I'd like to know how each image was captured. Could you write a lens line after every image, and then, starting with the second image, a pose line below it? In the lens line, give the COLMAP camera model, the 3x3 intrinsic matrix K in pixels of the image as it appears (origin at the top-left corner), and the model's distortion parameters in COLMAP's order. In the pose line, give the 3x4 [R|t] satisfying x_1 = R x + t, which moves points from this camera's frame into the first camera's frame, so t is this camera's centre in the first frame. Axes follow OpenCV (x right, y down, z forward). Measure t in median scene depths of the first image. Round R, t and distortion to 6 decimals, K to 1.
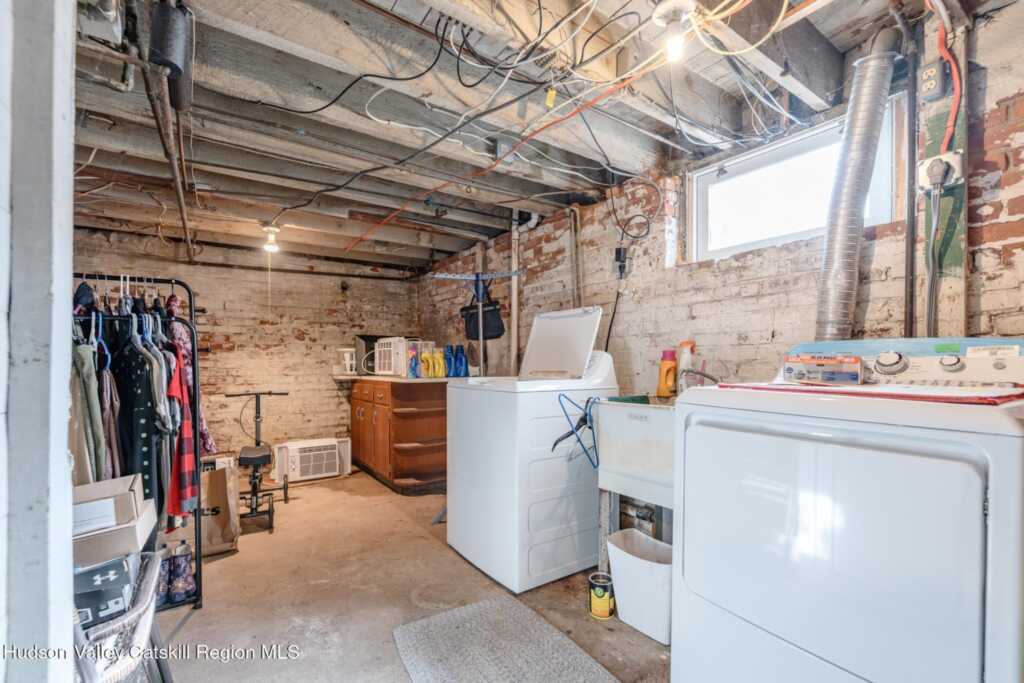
lens RADIAL K [[437.3, 0, 505.3], [0, 437.3, 352.1], [0, 0, 1]] dist [-0.000094, -0.000147]
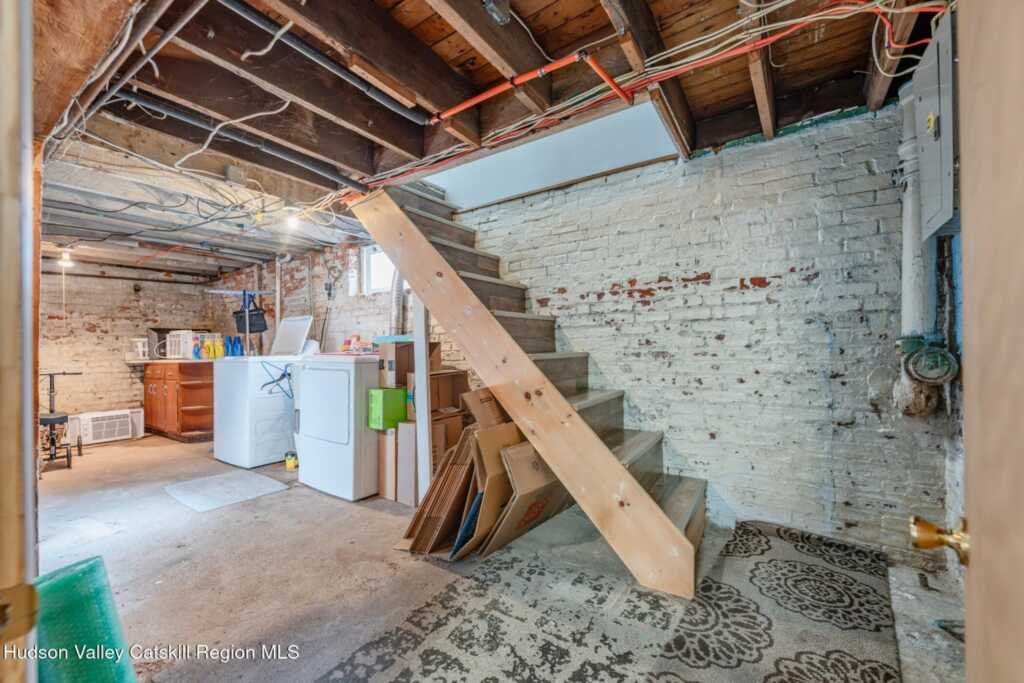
lens RADIAL K [[410.1, 0, 512.0], [0, 410.1, 341.5], [0, 0, 1]] dist [-0.000689, 0.000182]
pose [[0.929530, -0.003482, 0.368731, 0.220908], [0.003257, 0.999994, 0.001233, 0.002020], [-0.368733, 0.000055, 0.929535, -0.545969]]
